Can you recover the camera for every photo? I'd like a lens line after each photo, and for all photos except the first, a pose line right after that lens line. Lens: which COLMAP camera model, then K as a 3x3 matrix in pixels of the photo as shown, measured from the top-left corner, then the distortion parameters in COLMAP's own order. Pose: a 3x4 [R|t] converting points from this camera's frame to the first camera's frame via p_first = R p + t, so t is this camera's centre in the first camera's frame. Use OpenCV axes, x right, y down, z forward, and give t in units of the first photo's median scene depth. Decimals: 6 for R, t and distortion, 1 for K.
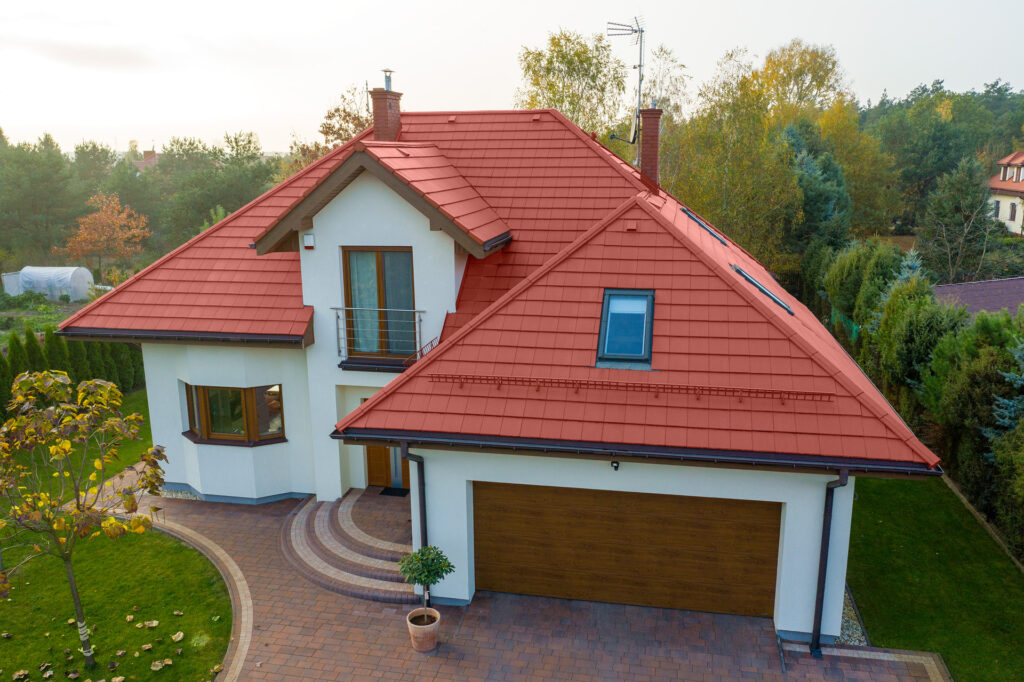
lens RADIAL K [[804.7, 0, 513.4], [0, 804.7, 346.0], [0, 0, 1]] dist [-0.014646, -0.002144]
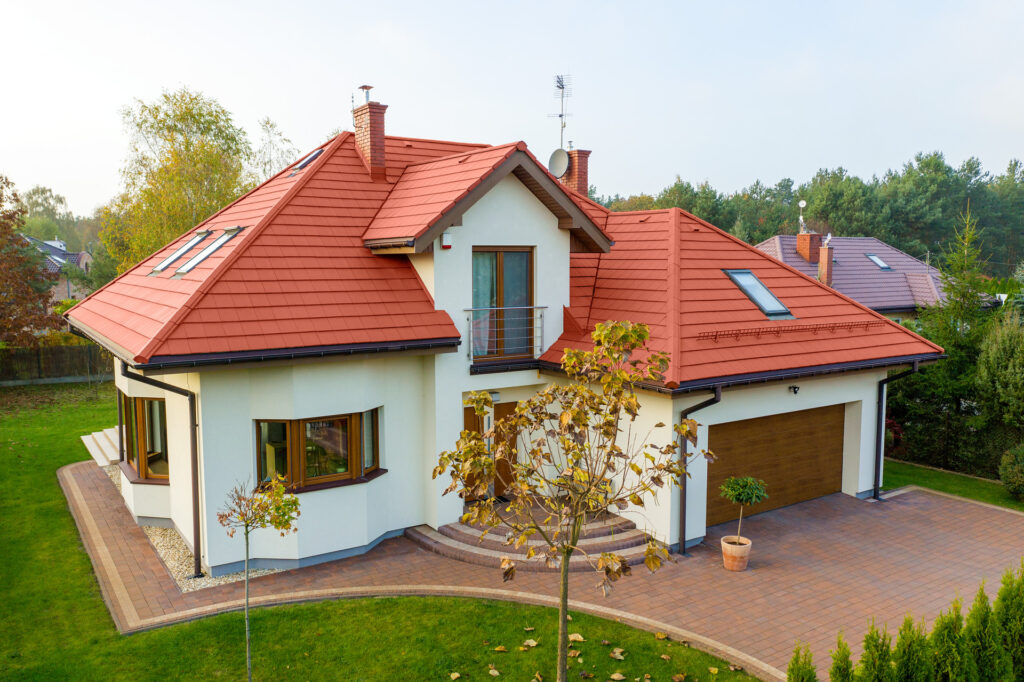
lens RADIAL K [[804.7, 0, 511.6], [0, 804.7, 346.6], [0, 0, 1]] dist [-0.014646, -0.002144]
pose [[0.708163, -0.068966, 0.702673, -0.881541], [0.158399, 0.985368, -0.062925, 0.066986], [-0.688051, 0.155864, 0.708725, 0.285367]]
